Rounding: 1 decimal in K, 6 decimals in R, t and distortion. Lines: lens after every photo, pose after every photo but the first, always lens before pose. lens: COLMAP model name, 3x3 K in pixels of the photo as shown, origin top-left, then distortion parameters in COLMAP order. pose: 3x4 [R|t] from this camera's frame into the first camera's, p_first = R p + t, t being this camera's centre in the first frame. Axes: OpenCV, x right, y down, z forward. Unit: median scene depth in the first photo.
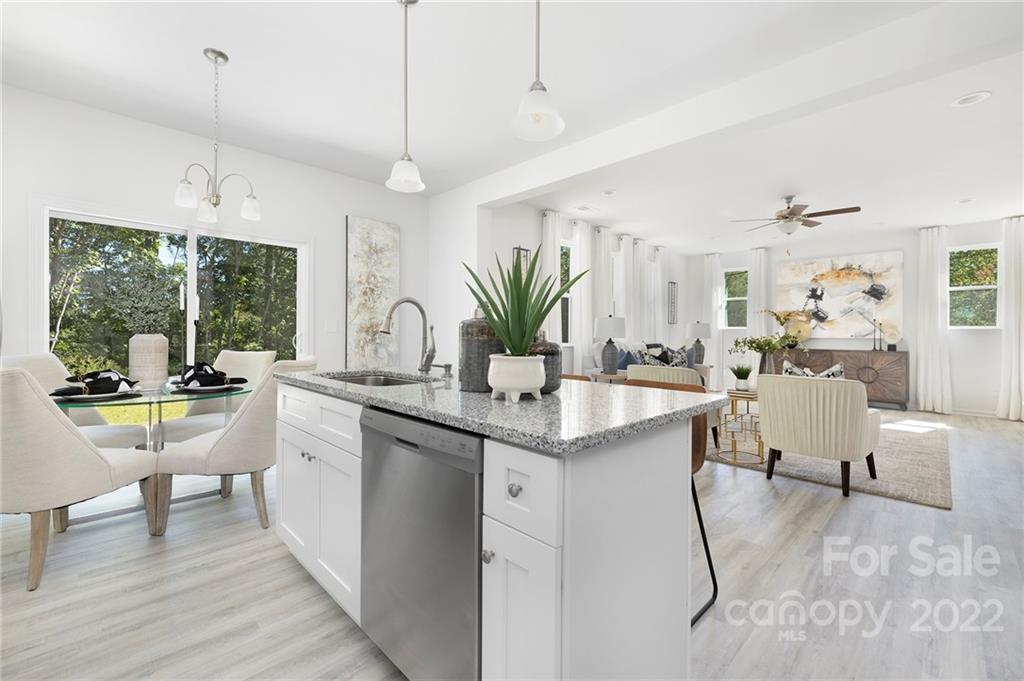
lens RADIAL K [[433.6, 0, 508.1], [0, 433.6, 327.4], [0, 0, 1]] dist [-0.000673, 0.000145]
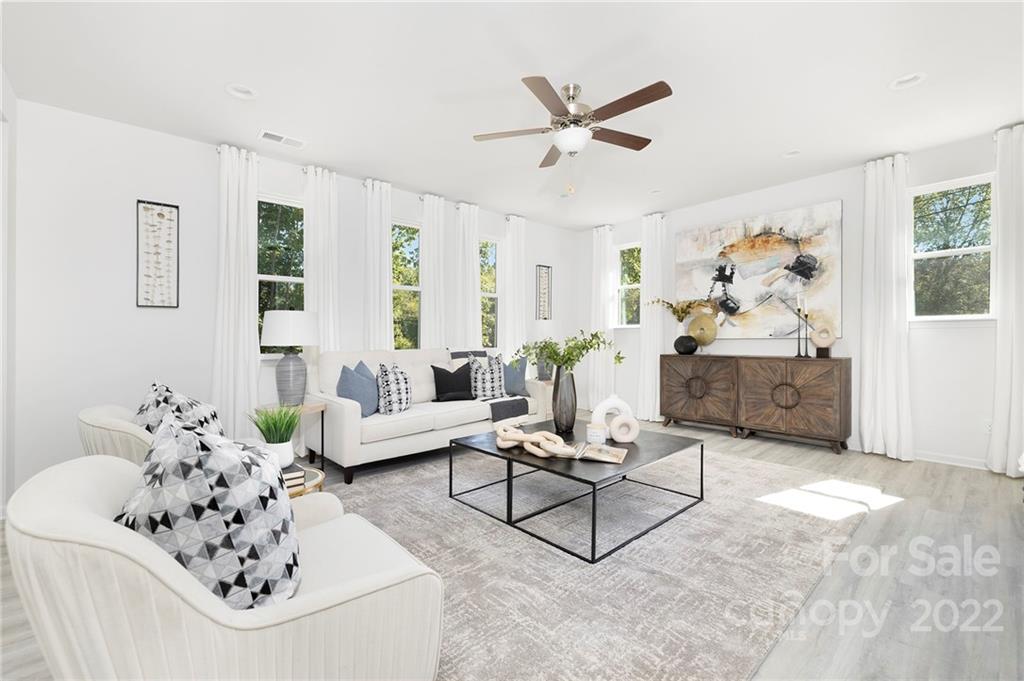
lens RADIAL K [[438.1, 0, 504.6], [0, 438.1, 336.1], [0, 0, 1]] dist [0.001874, 0.000114]
pose [[0.997702, -0.012984, -0.066505, 0.443825], [0.013583, 0.999871, 0.008570, 0.010149], [0.066385, -0.009453, 0.997749, 0.312883]]
